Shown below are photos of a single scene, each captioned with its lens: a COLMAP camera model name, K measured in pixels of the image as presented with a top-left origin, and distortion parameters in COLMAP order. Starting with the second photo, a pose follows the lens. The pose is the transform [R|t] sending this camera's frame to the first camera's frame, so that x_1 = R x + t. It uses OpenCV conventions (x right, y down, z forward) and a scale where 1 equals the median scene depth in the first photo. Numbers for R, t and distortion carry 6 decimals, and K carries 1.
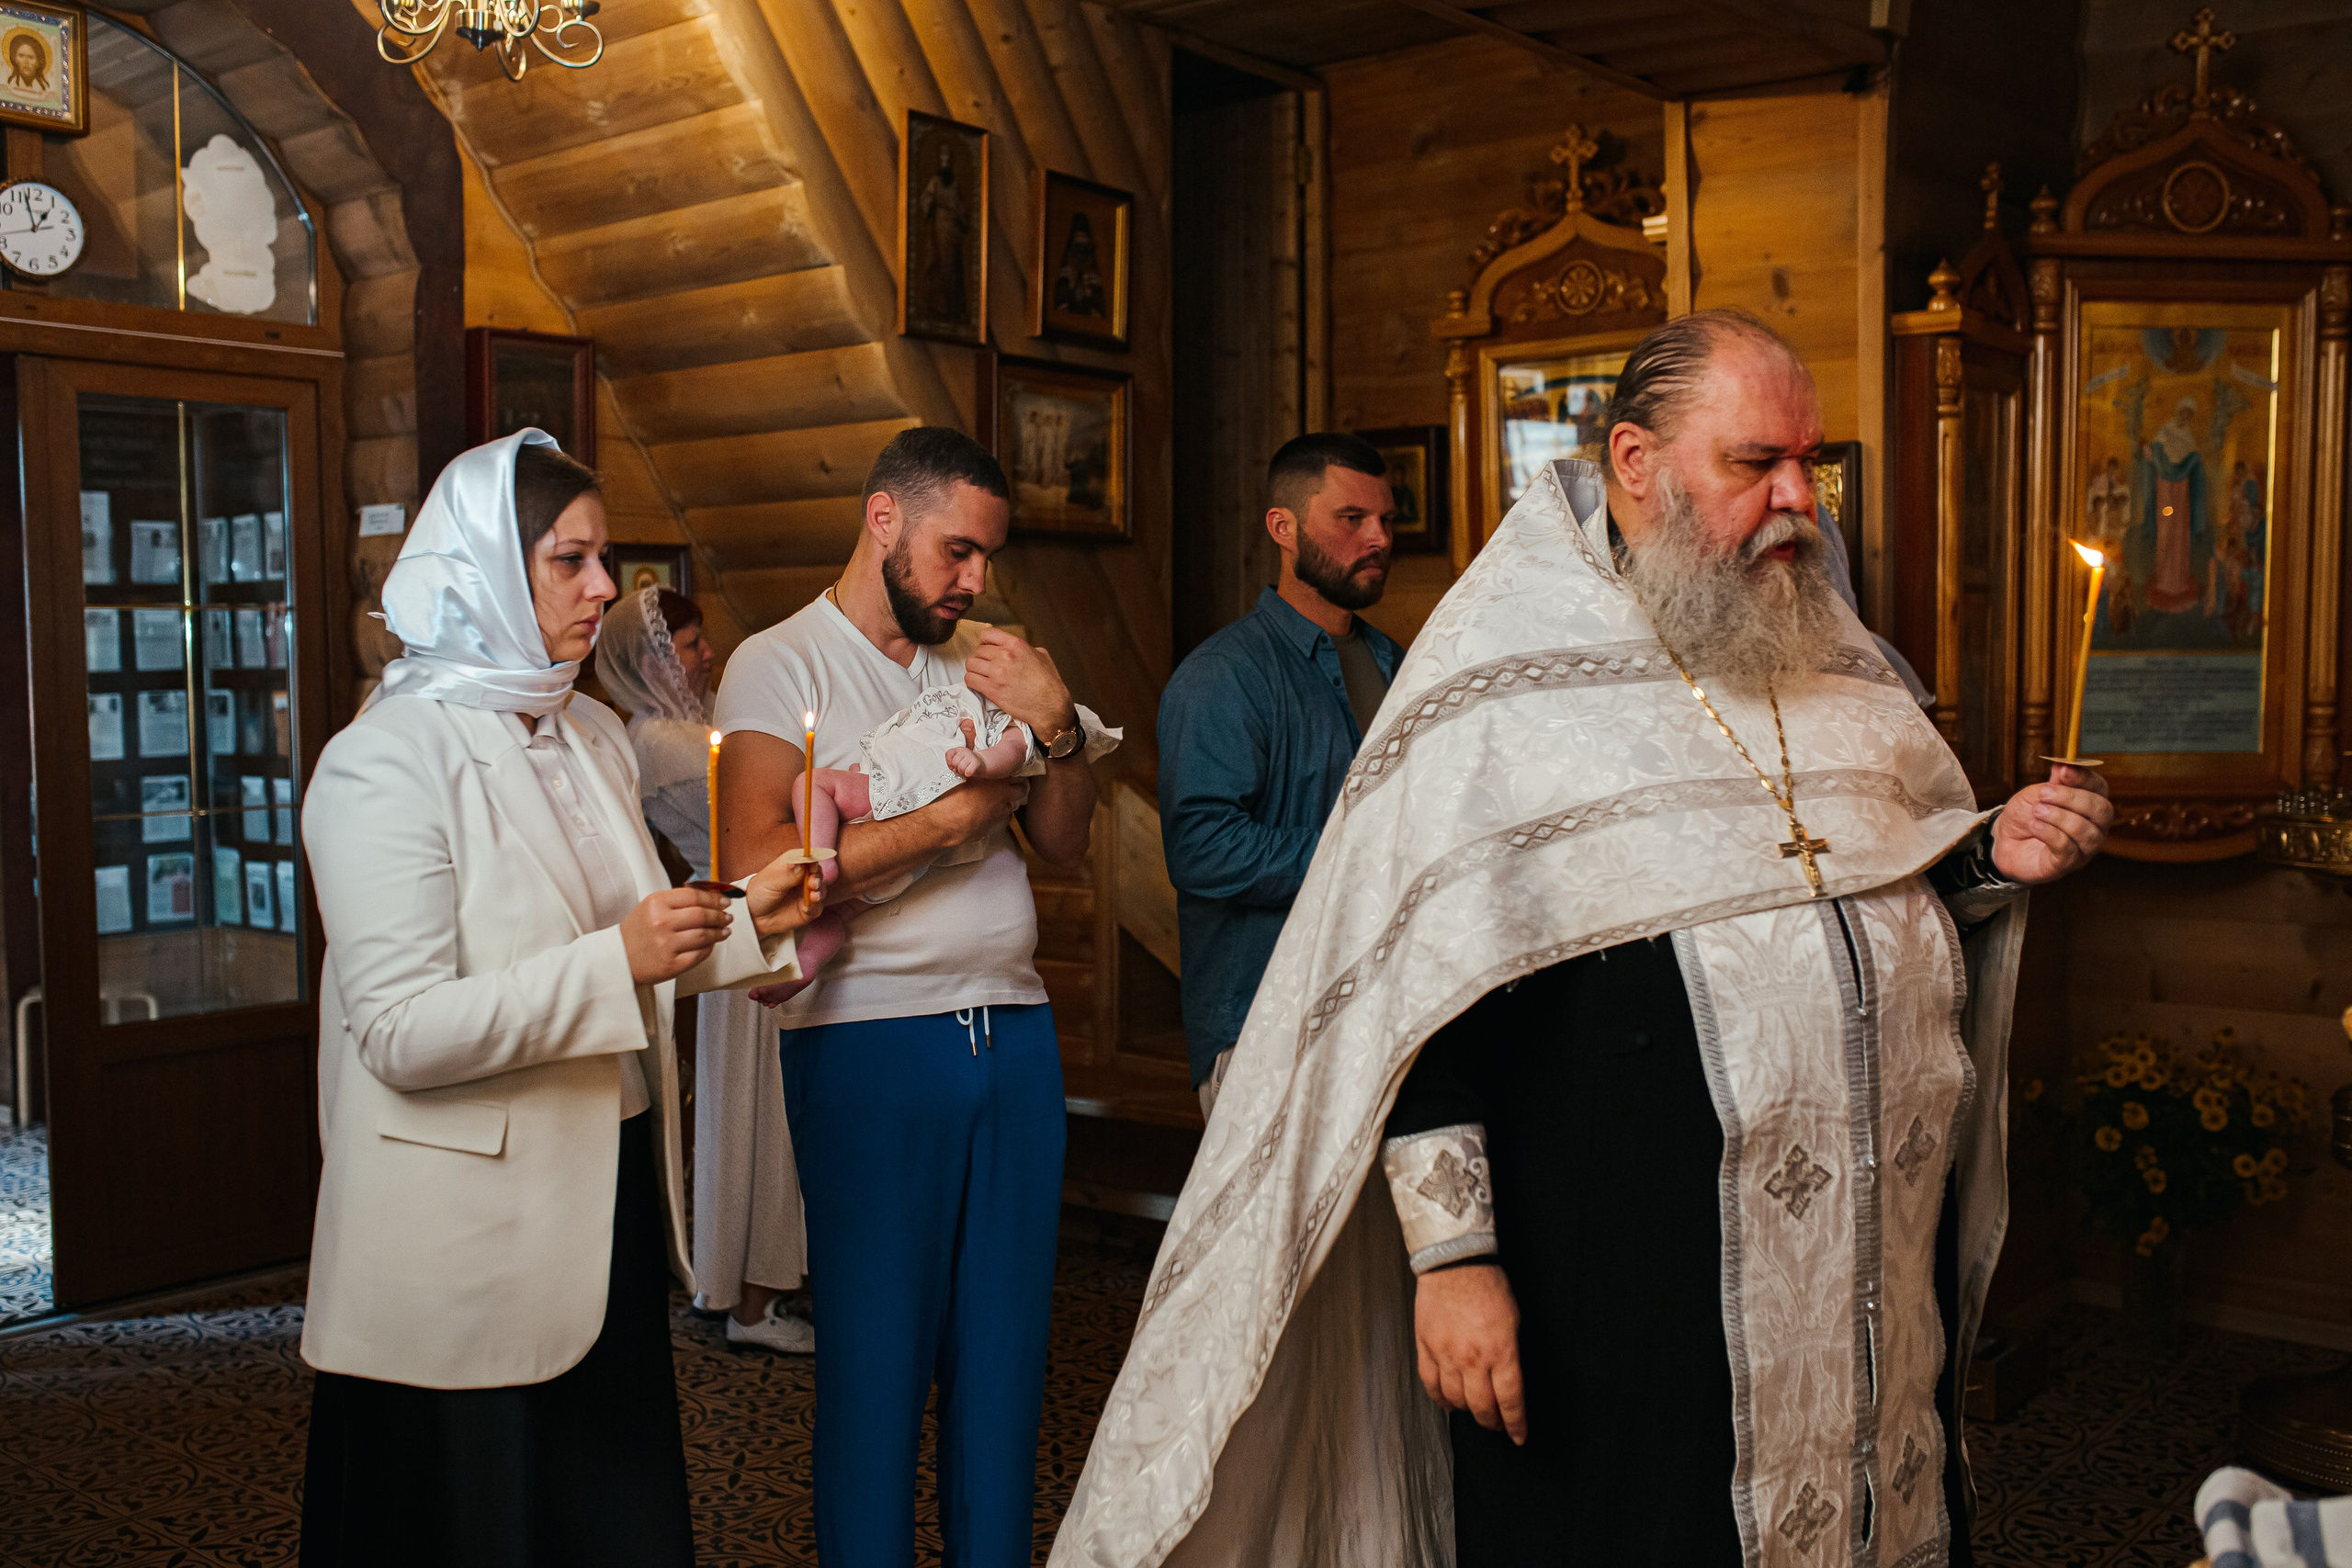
lens RADIAL K [[2250.3, 0, 1176.0], [0, 2250.3, 784.0], [0, 0, 1]] dist [-0.057245, 0.090106]
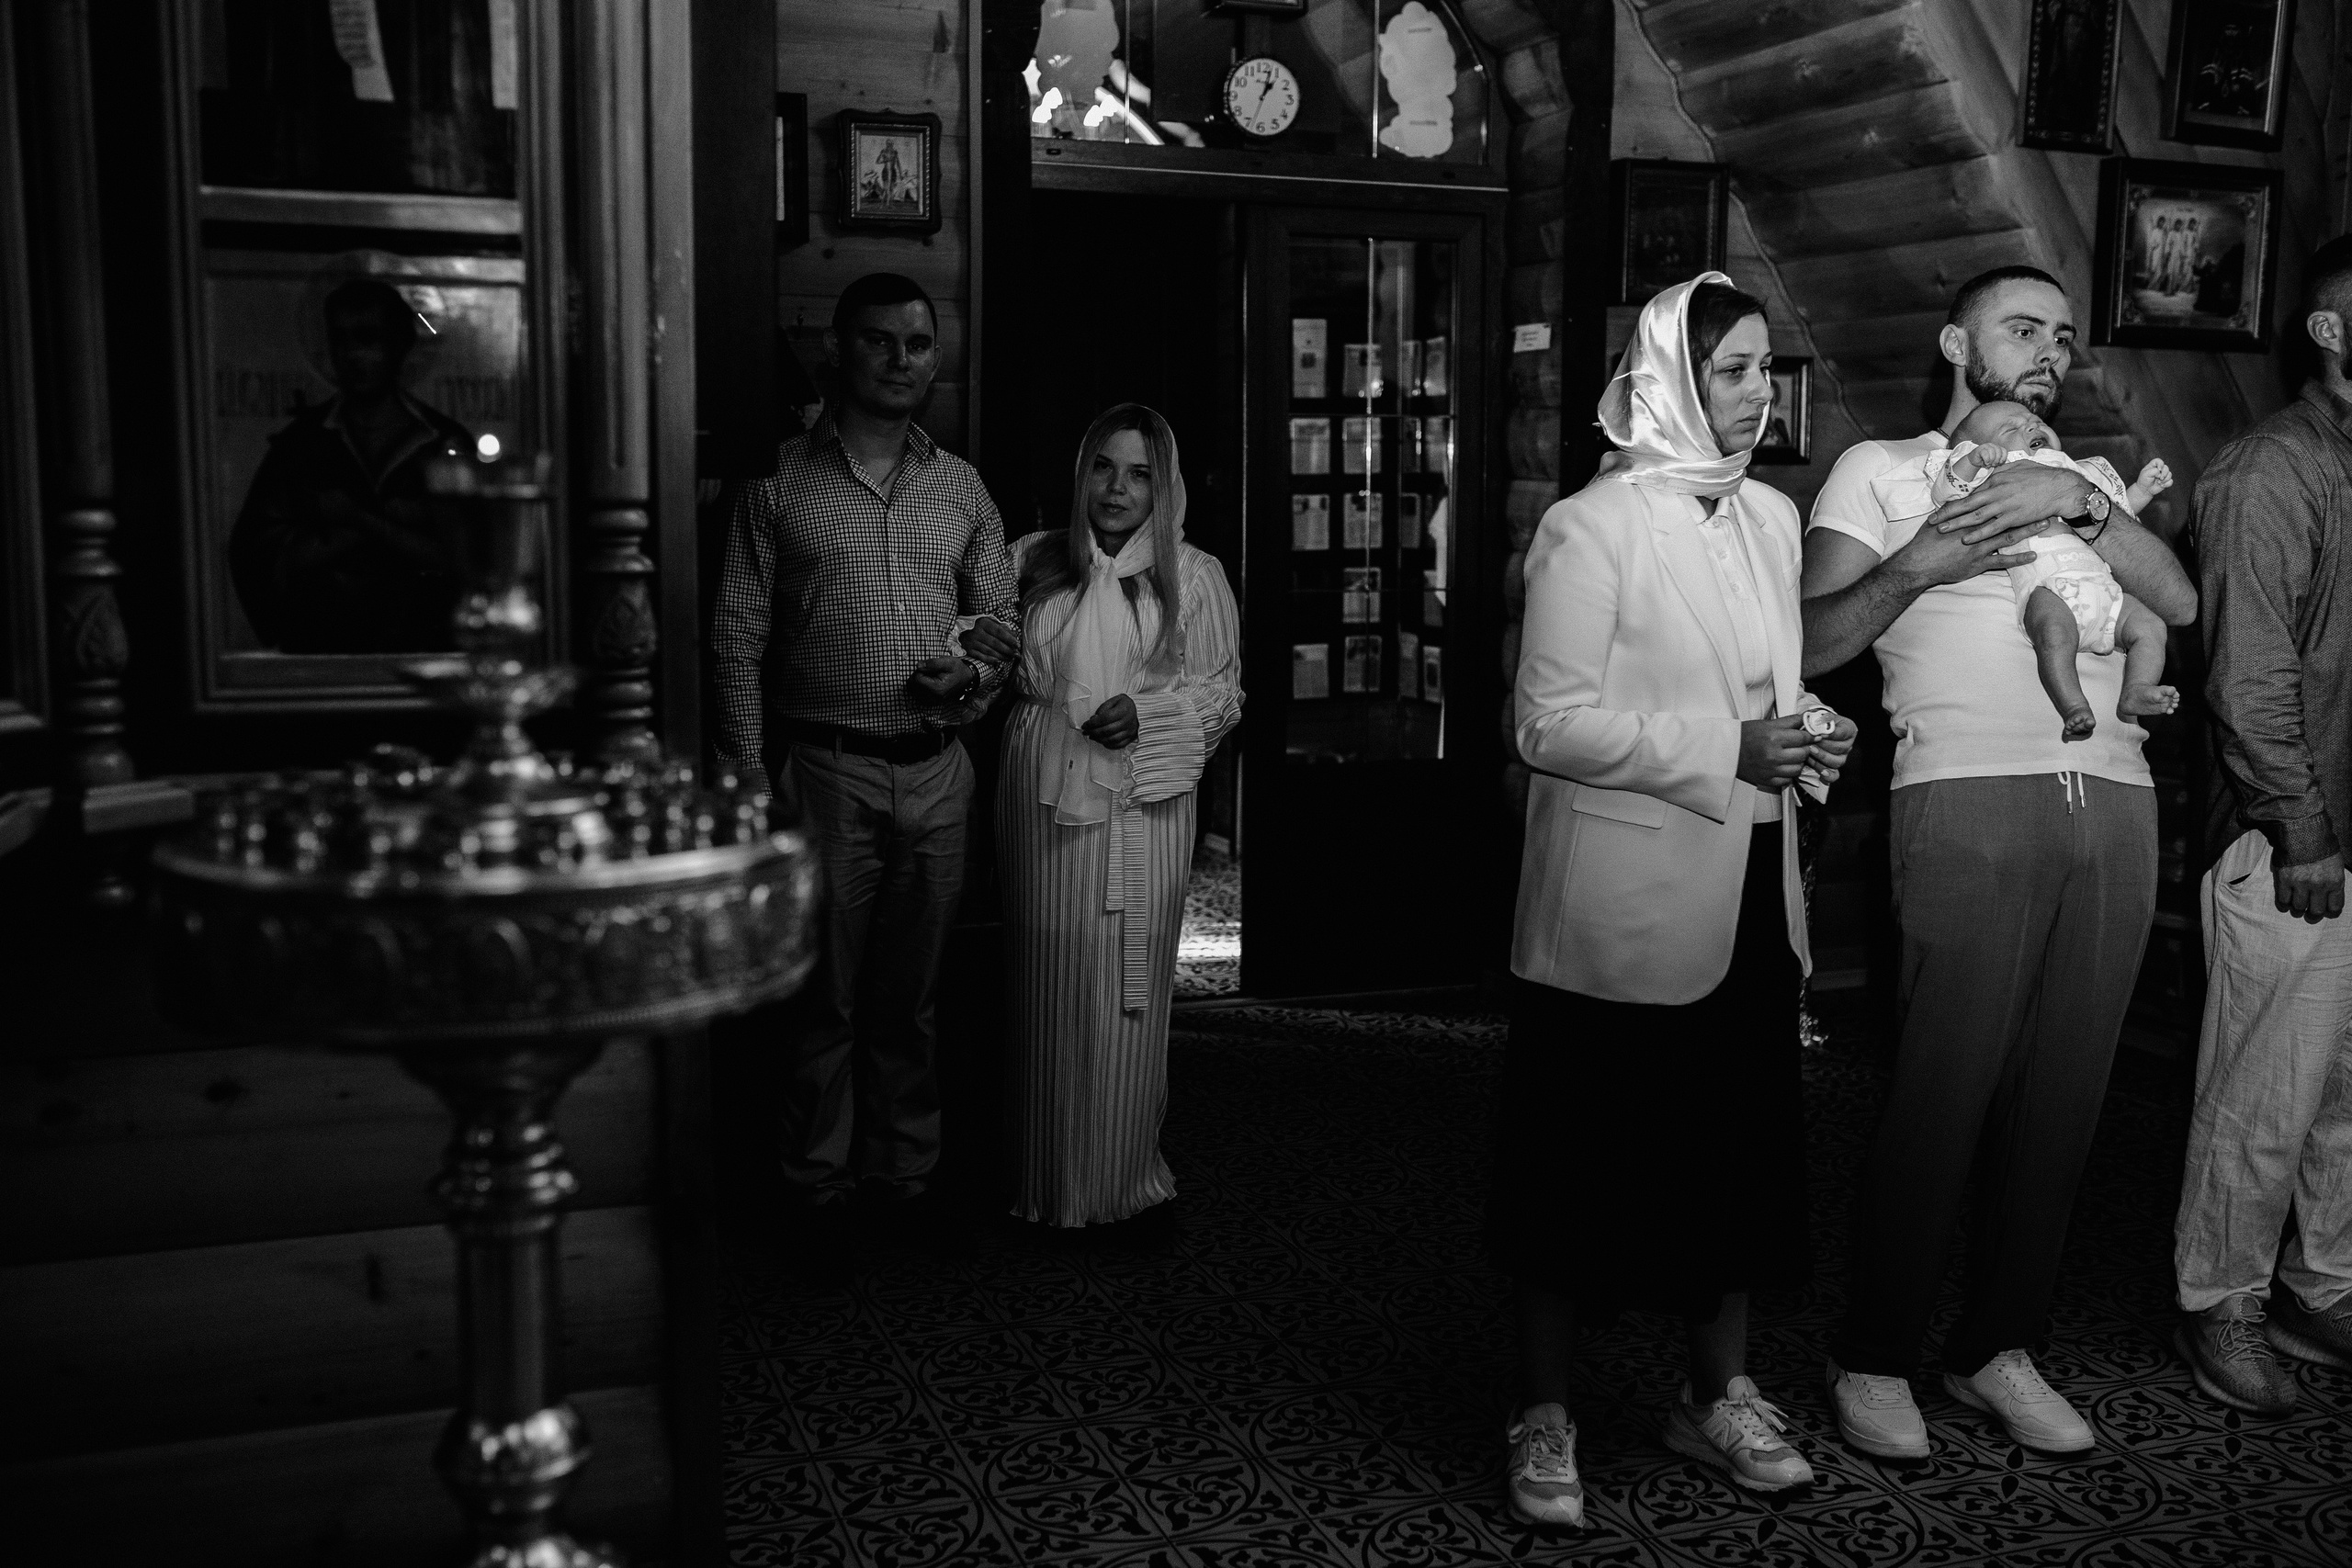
lens RADIAL K [[2250.3, 0, 1176.0], [0, 2250.3, 784.0], [0, 0, 1]] dist [-0.057245, 0.090106]
pose [[0.864477, 0.078398, -0.496520, 0.068610], [-0.039356, 0.995287, 0.088630, 0.012520], [0.501129, -0.057078, 0.863488, -0.077236]]
